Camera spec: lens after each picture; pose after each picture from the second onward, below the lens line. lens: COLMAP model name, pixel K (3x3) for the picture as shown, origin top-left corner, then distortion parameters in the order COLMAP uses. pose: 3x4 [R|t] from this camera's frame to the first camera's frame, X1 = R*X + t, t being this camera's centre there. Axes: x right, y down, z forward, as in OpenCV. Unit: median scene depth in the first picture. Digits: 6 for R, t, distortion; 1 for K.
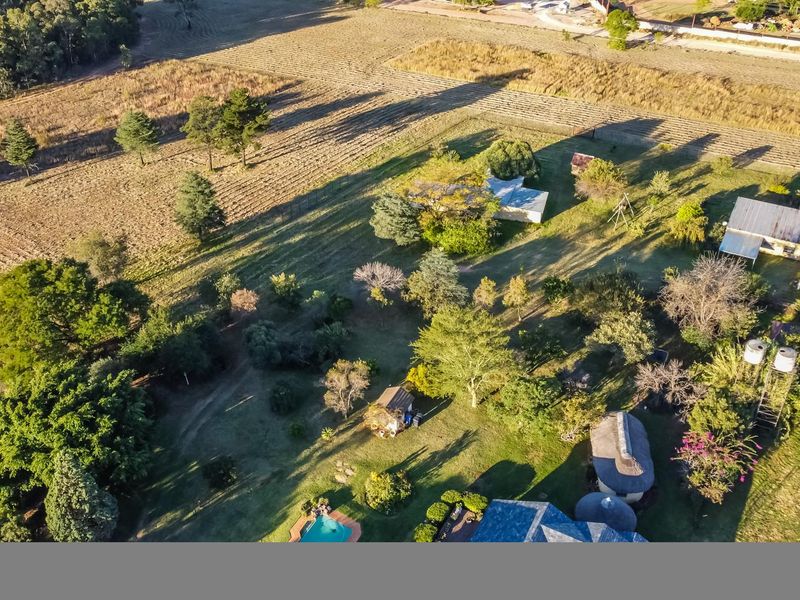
lens RADIAL K [[807.0, 0, 400.0], [0, 807.0, 300.0], [0, 0, 1]] dist [-0.011413, 0.010679]
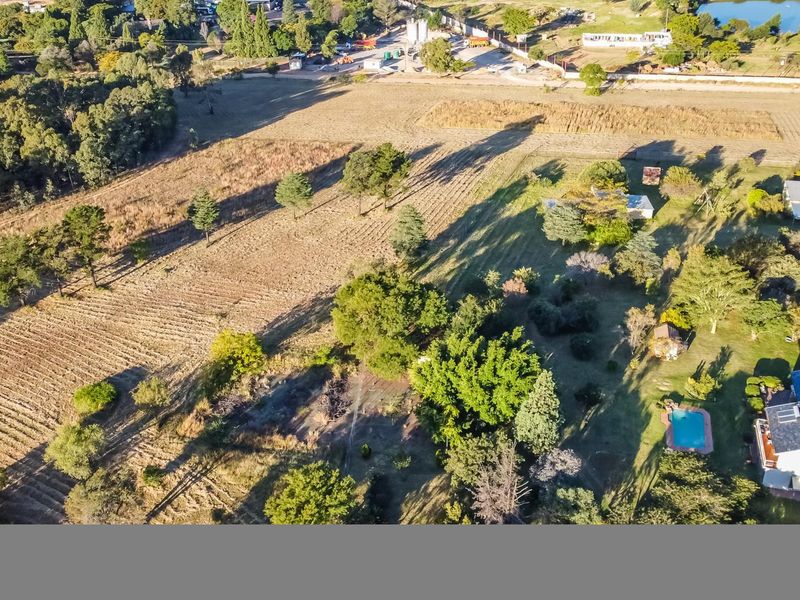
lens RADIAL K [[807.0, 0, 400.0], [0, 807.0, 300.0], [0, 0, 1]] dist [-0.011413, 0.010679]
pose [[0.969005, -0.139208, 0.204083, -0.413272], [0.157615, 0.984508, -0.076824, 0.058431], [-0.190227, 0.106610, 0.975935, -0.145133]]
